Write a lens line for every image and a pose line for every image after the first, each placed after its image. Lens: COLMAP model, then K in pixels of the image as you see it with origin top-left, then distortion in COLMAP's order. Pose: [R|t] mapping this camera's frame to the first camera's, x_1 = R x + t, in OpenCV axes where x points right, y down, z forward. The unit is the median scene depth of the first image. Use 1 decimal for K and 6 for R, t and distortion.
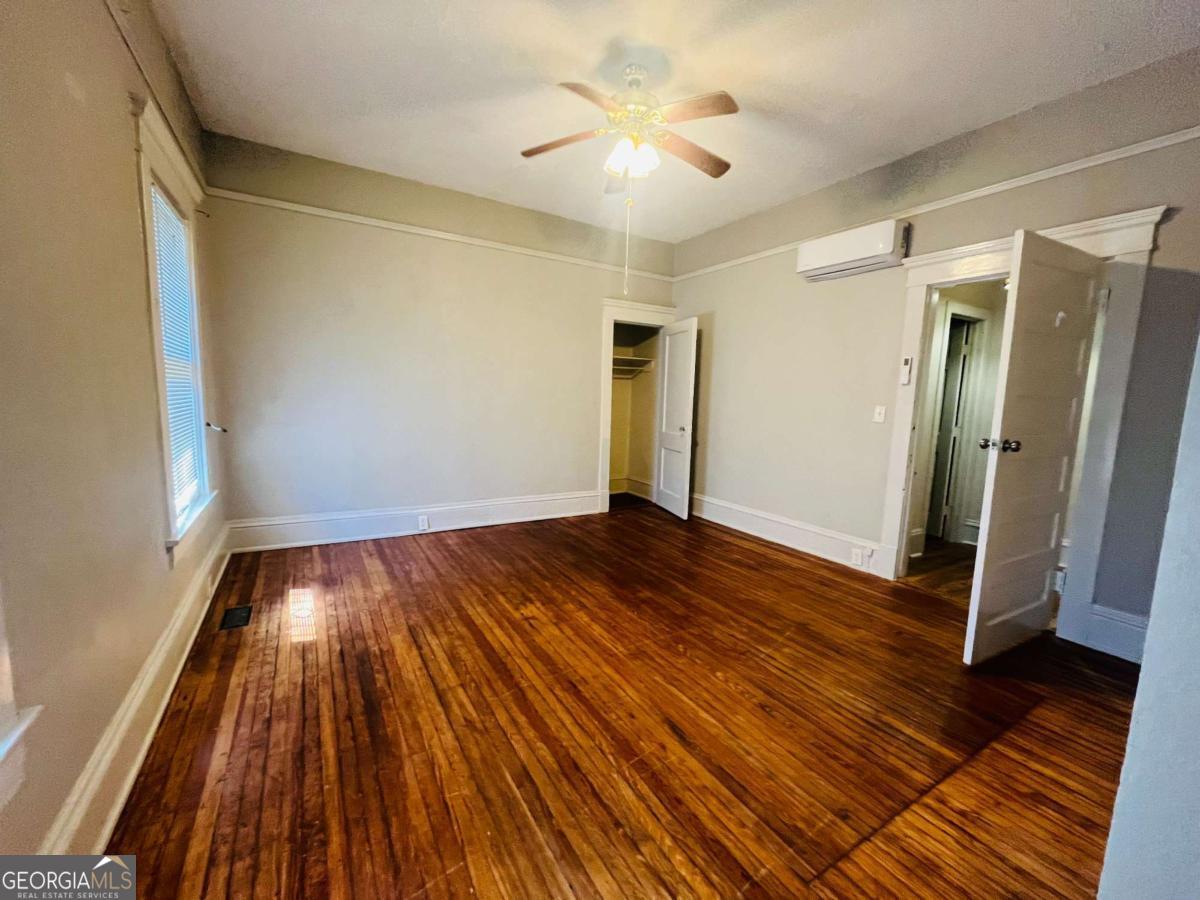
lens RADIAL K [[483.6, 0, 601.0], [0, 483.6, 450.9], [0, 0, 1]] dist [-0.004109, 0.000422]
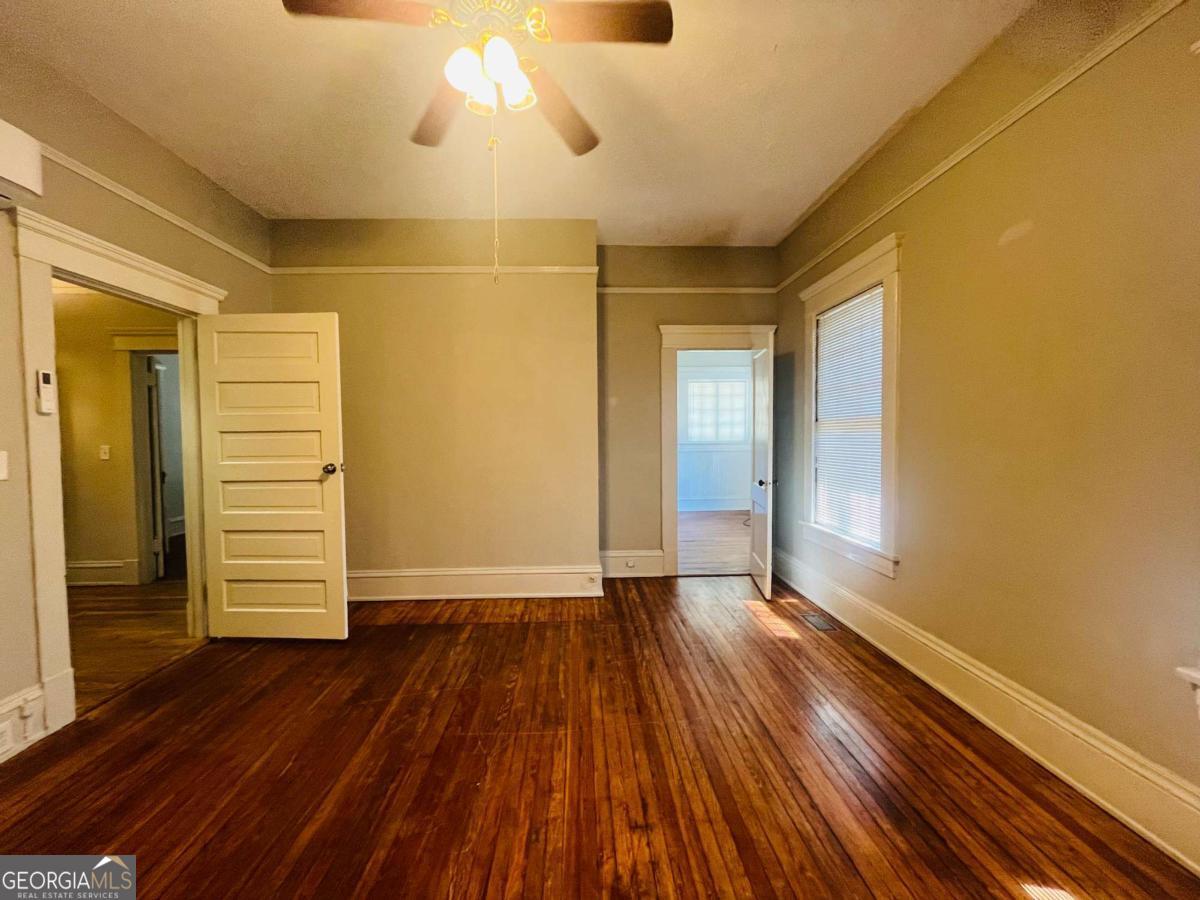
lens RADIAL K [[483.6, 0, 600.0], [0, 483.6, 451.8], [0, 0, 1]] dist [-0.004109, 0.000422]
pose [[-0.876842, -0.040046, 0.479108, -0.417503], [0.039013, 0.987312, 0.153924, -0.214528], [-0.479193, 0.153659, -0.864155, 1.669813]]
